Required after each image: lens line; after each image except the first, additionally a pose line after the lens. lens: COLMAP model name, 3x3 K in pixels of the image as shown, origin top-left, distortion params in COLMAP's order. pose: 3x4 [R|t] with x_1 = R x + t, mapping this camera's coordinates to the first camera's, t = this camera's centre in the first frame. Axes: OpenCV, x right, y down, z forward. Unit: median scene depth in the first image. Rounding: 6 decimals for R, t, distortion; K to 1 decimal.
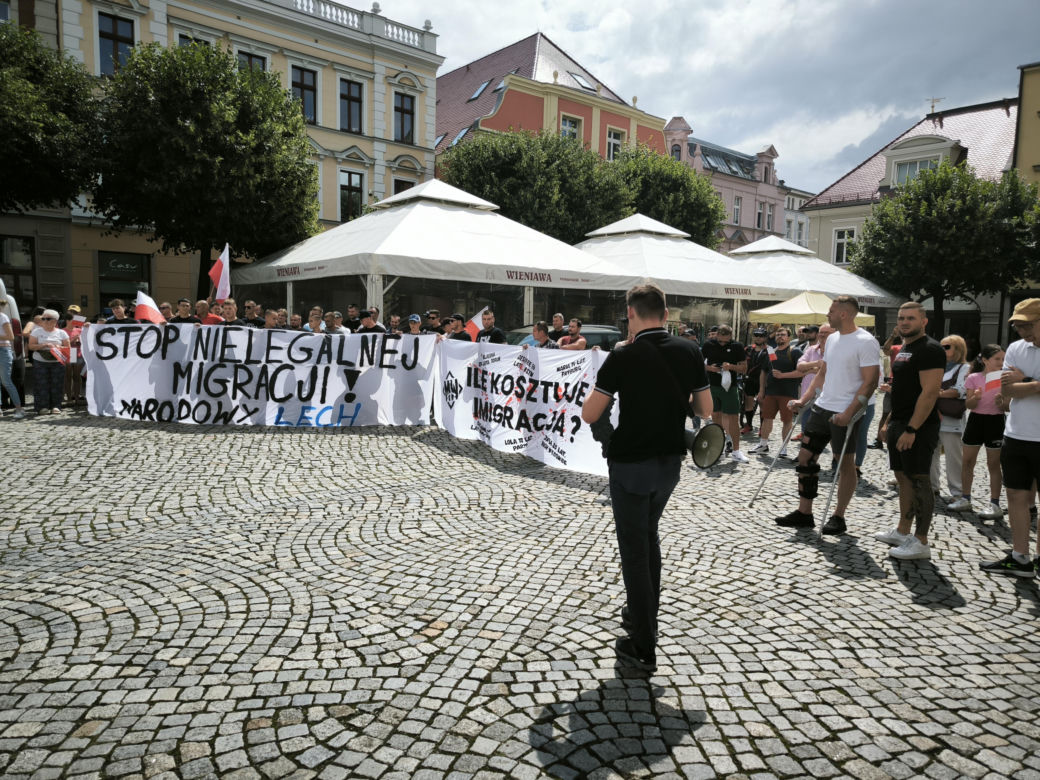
lens RADIAL K [[731.5, 0, 520.0], [0, 731.5, 390.0], [0, 0, 1]] dist [0.073516, -0.072767]
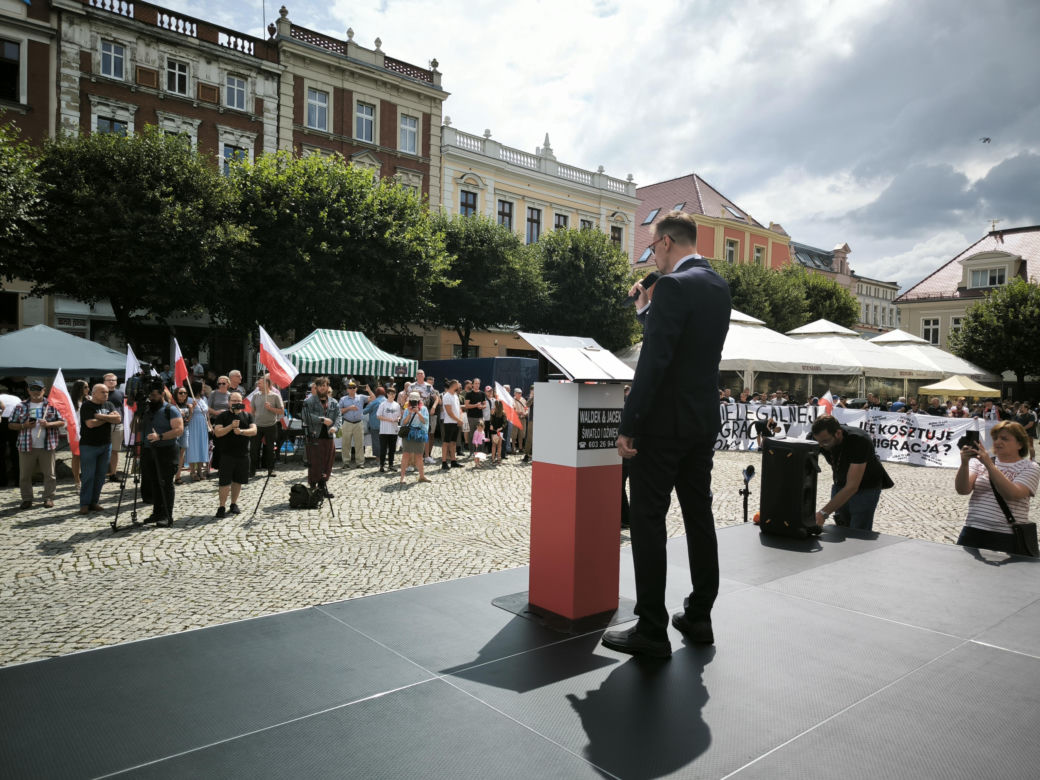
lens RADIAL K [[743.8, 0, 520.0], [0, 743.8, 390.0], [0, 0, 1]] dist [0.053576, -0.045566]
pose [[0.999995, -0.001467, -0.002812, -1.492770], [0.001231, 0.996622, -0.082111, 0.076137], [0.002923, 0.082107, 0.996619, -1.630549]]
